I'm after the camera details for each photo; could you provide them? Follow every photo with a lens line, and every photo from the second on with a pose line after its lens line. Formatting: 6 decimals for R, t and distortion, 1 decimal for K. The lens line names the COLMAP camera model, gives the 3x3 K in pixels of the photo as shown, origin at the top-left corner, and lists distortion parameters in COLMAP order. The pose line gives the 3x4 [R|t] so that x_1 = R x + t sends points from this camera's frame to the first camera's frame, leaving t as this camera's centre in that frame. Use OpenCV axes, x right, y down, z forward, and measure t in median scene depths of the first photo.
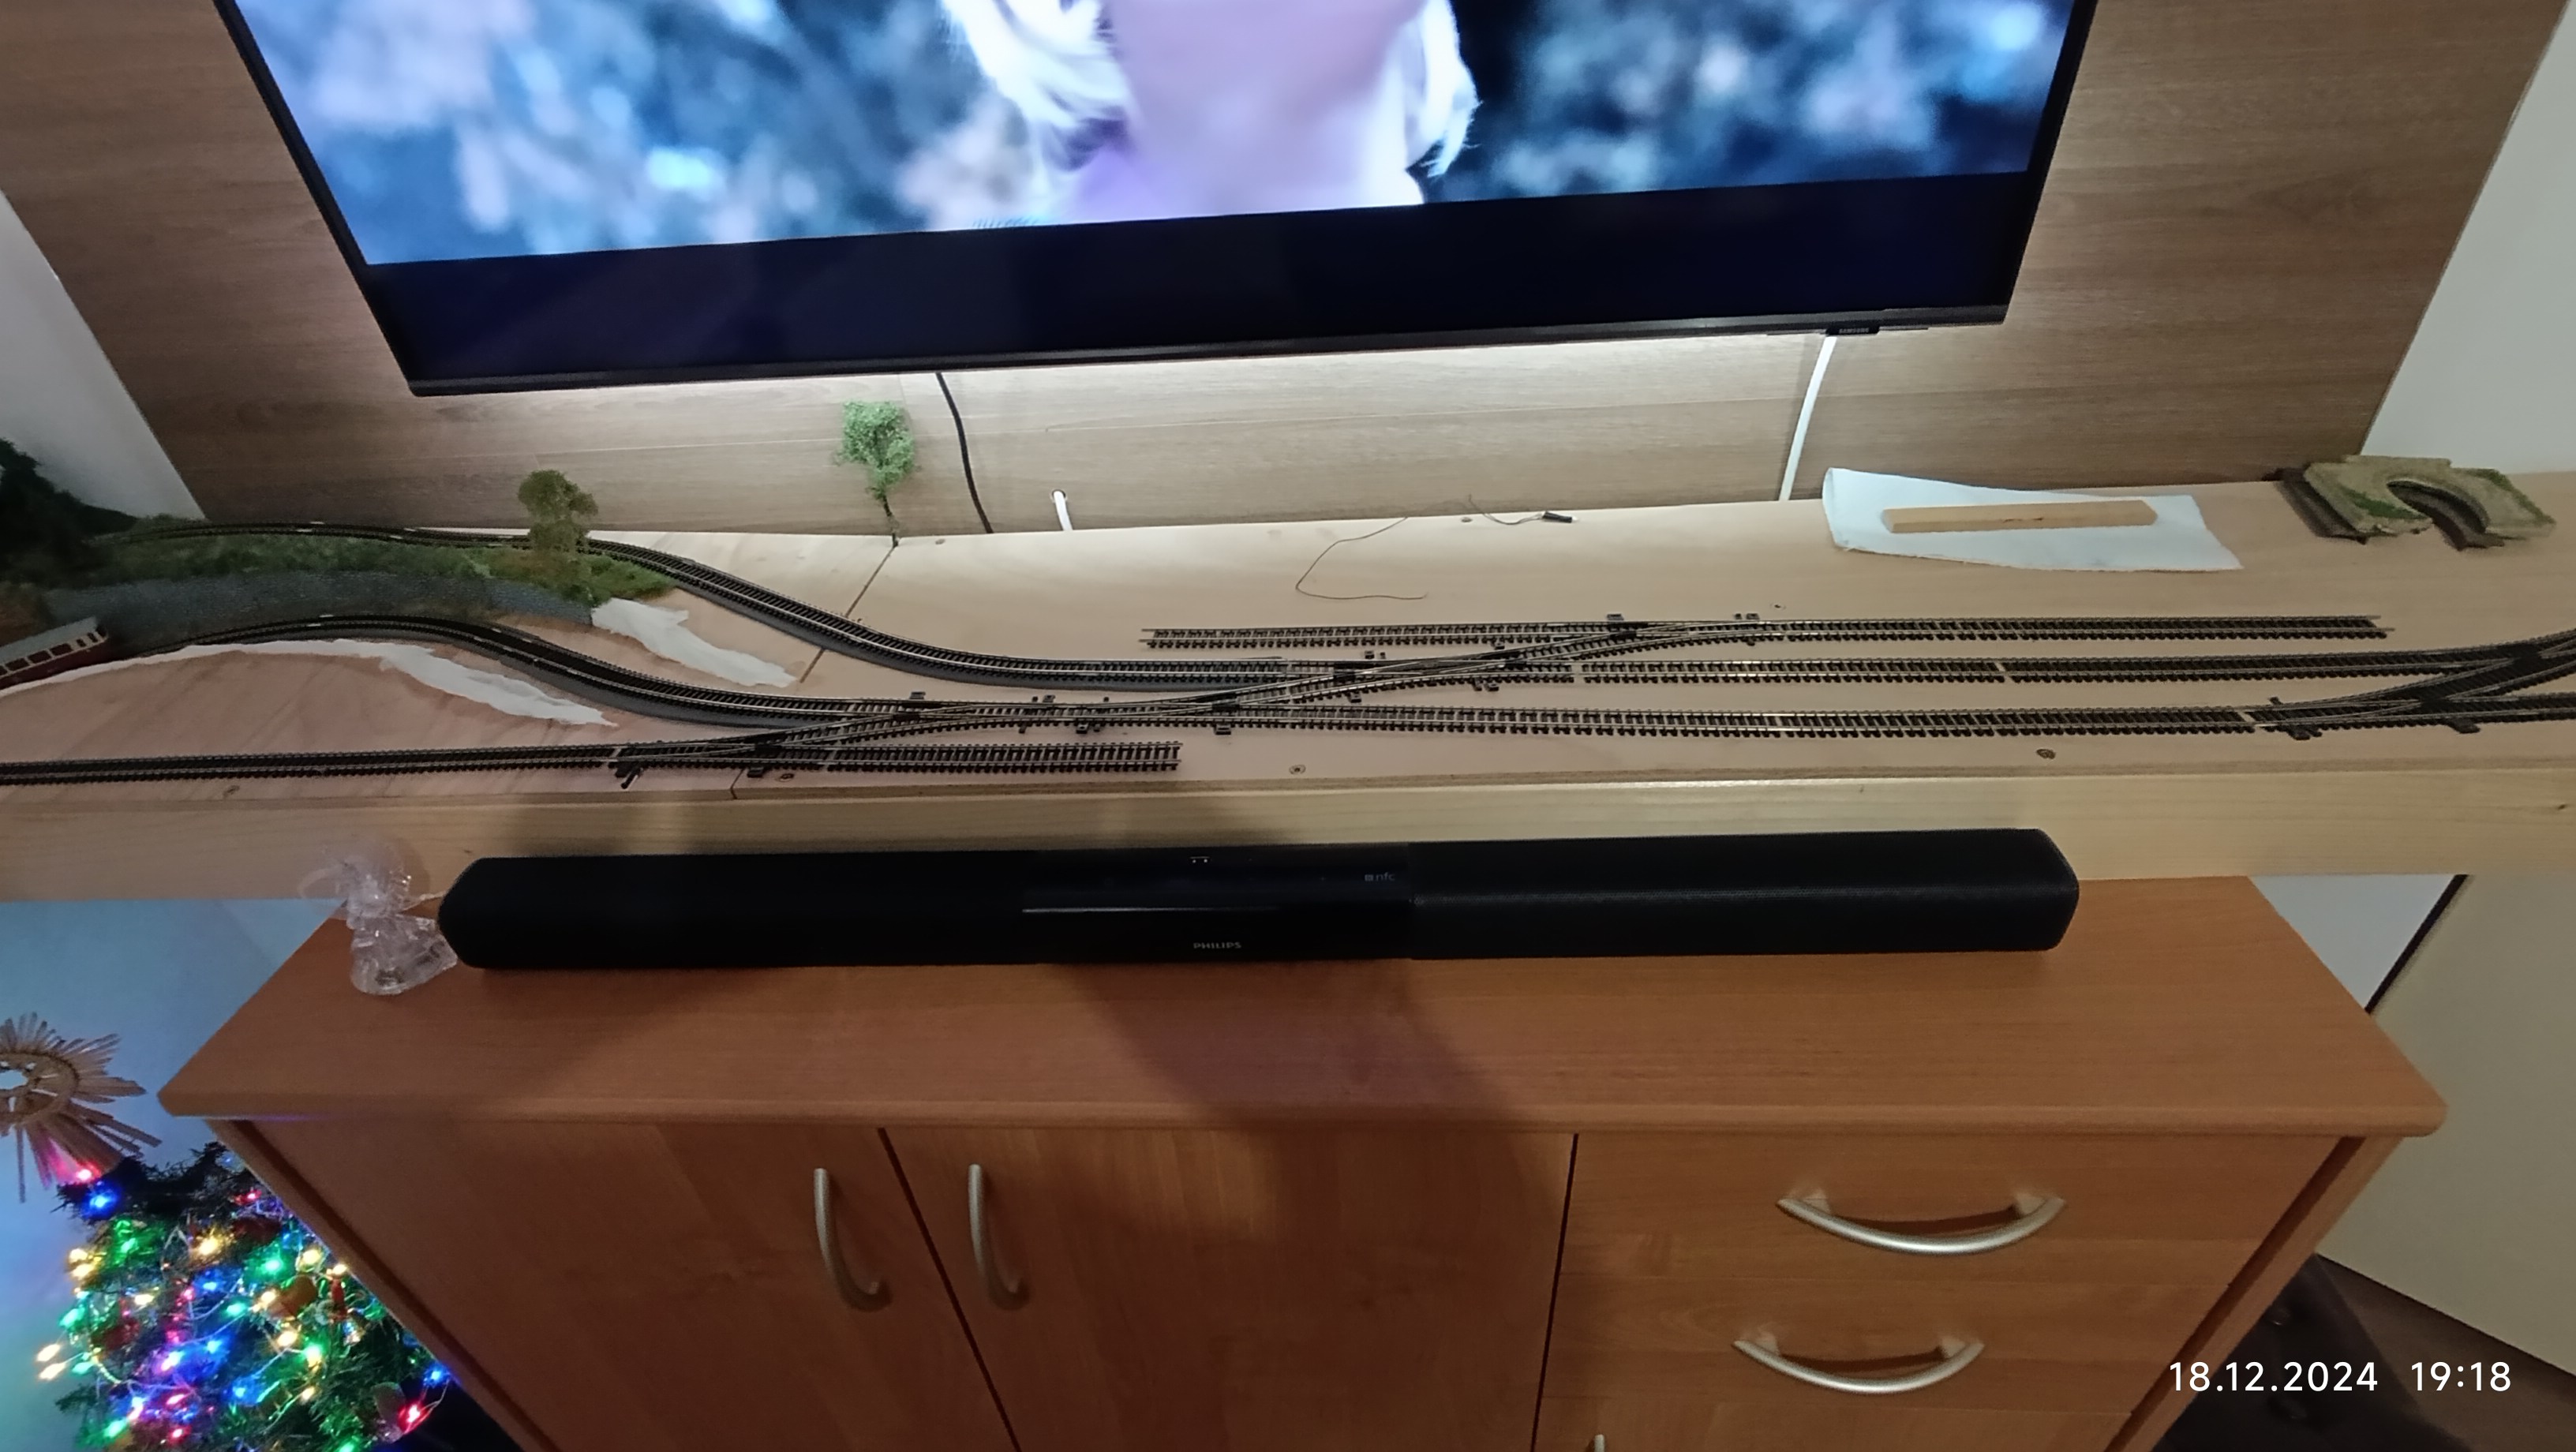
lens RADIAL K [[1154.1, 0, 1288.0], [0, 1154.1, 726.0], [0, 0, 1]] dist [-0.000553, 0.000096]
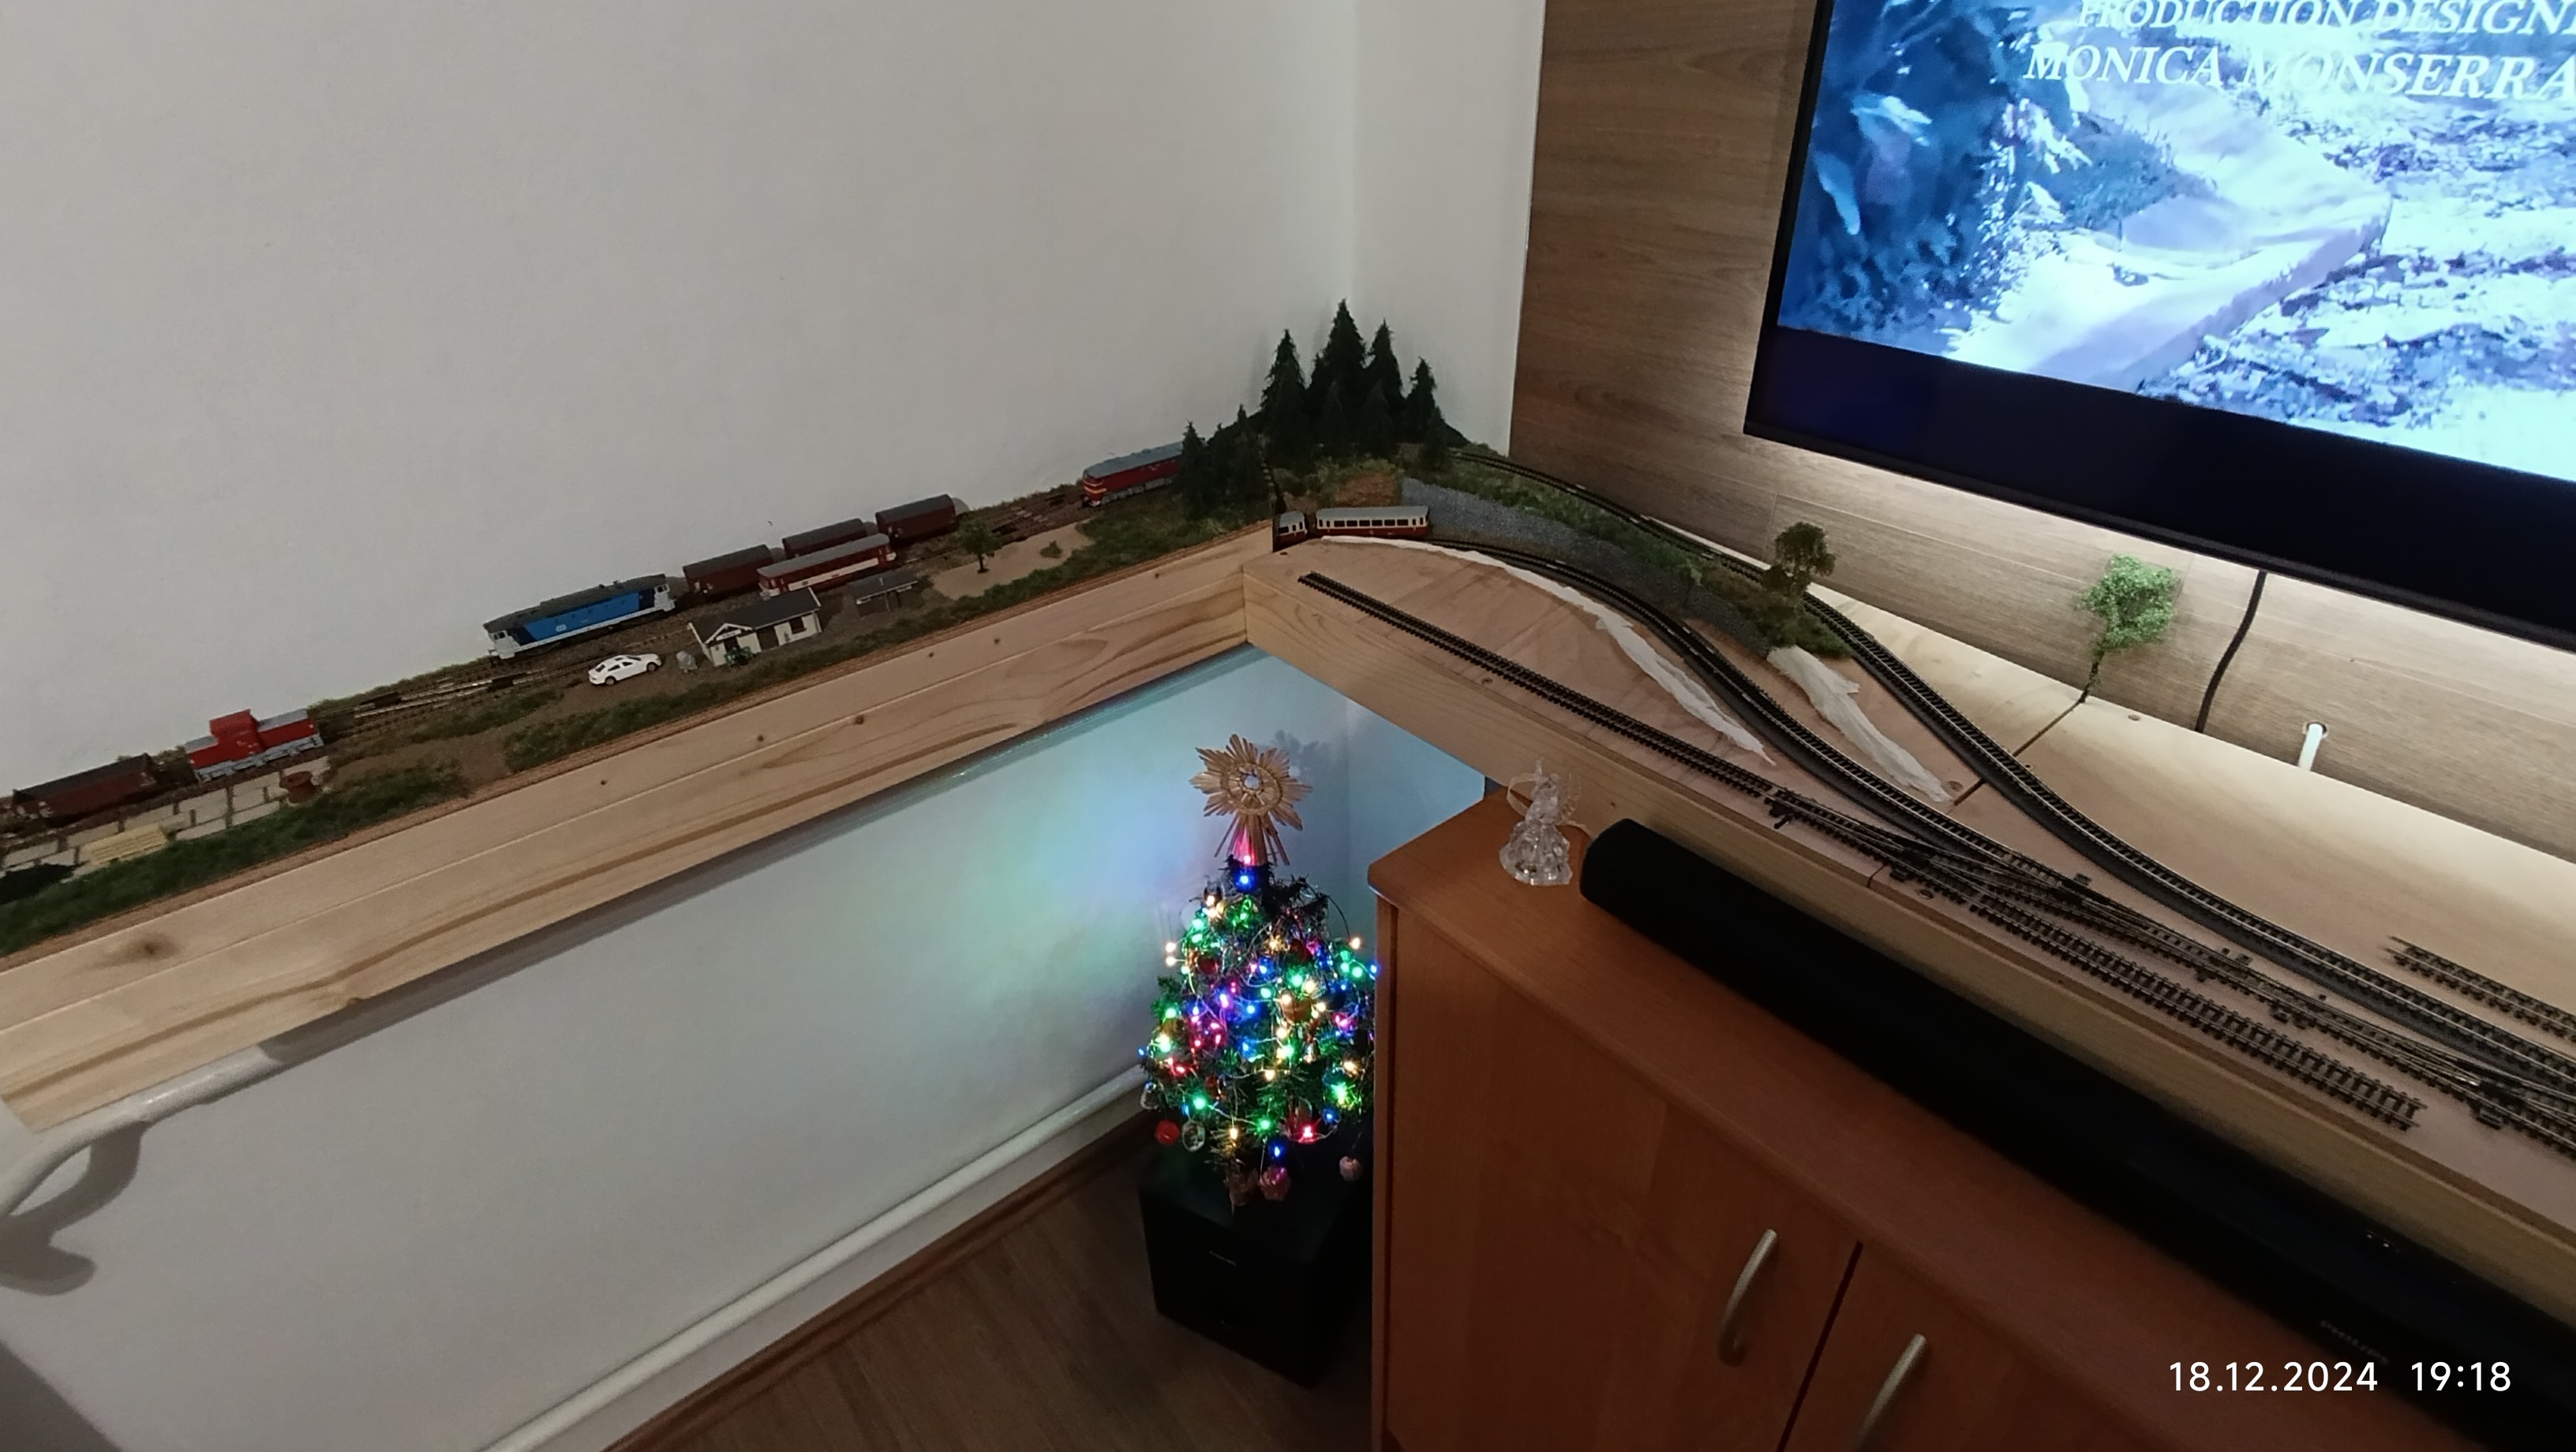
lens RADIAL K [[1170.7, 0, 1288.0], [0, 1170.7, 726.0], [0, 0, 1]] dist [0.000613, -0.007572]
pose [[0.677998, 0.430107, -0.596093, -0.244938], [-0.433217, 0.888943, 0.148668, 0.001936], [0.593837, 0.157441, 0.789031, -0.175454]]
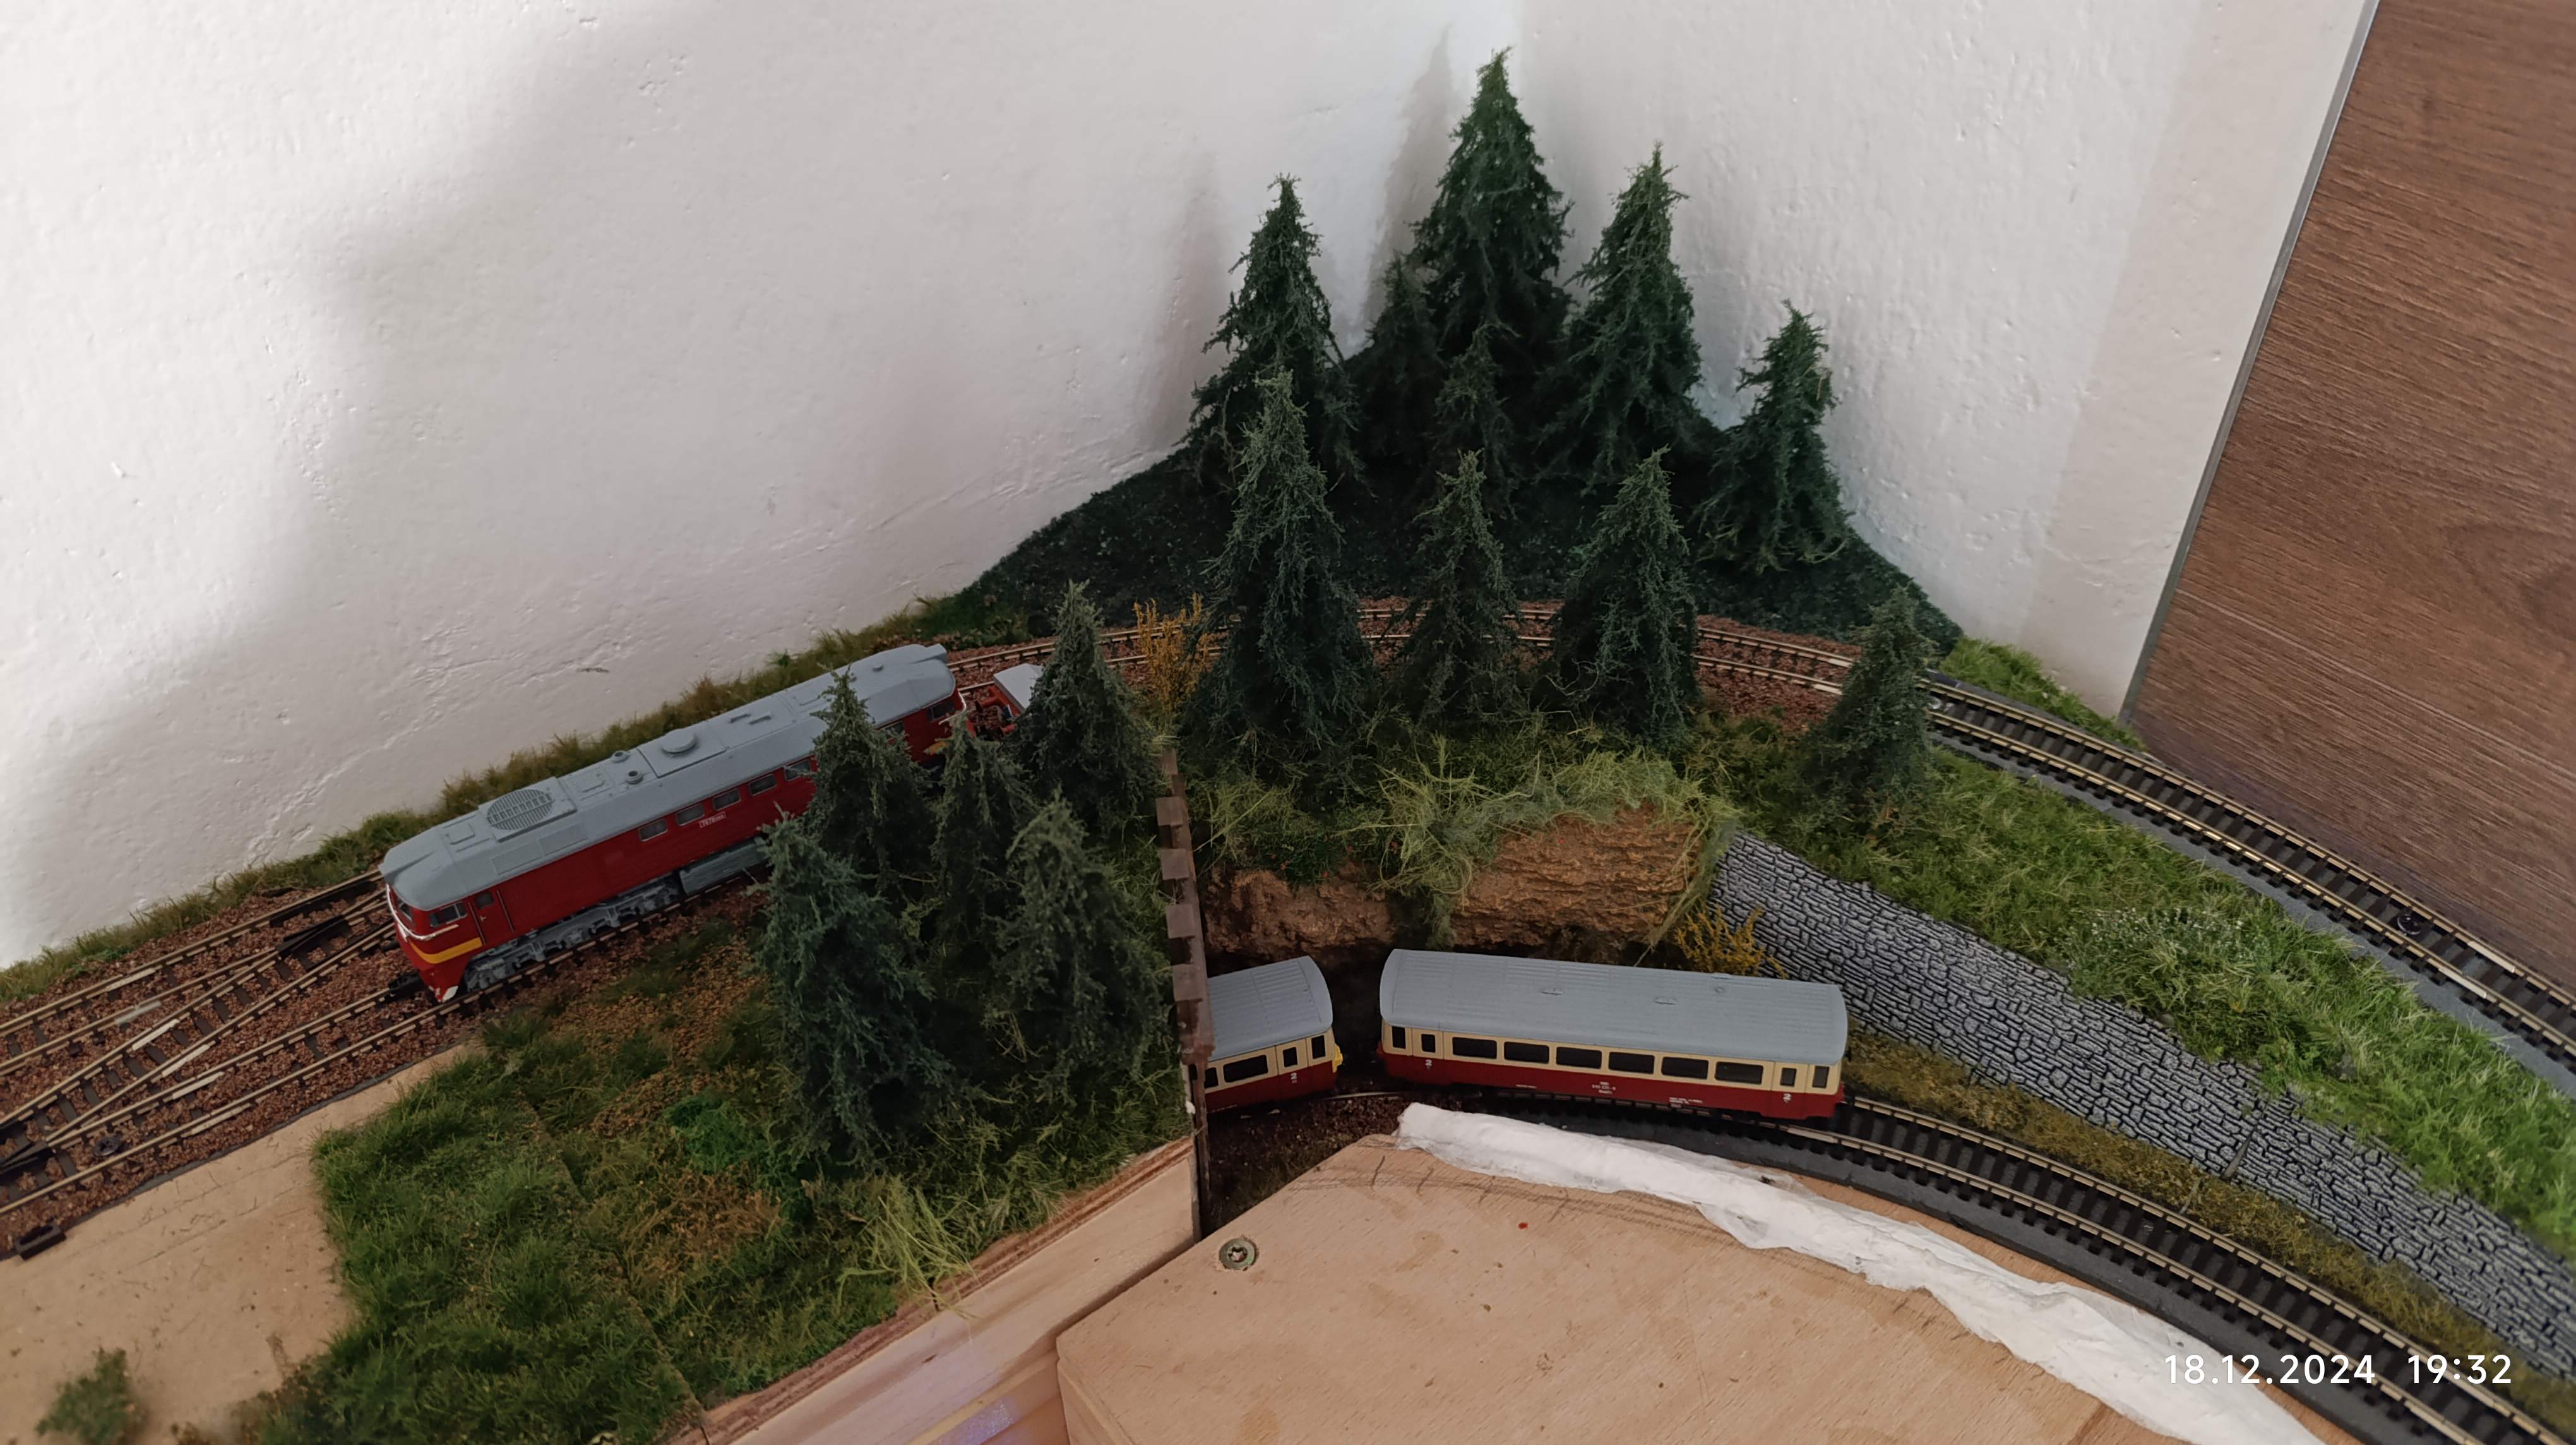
lens RADIAL K [[1766.9, 0, 1288.0], [0, 1766.9, 722.5], [0, 0, 1]] dist [-0.007659, -0.027637]
pose [[0.658950, 0.501719, -0.560413, -1.046727], [-0.448592, 0.860175, 0.242618, -0.250451], [0.603779, 0.091524, 0.791880, 0.579915]]
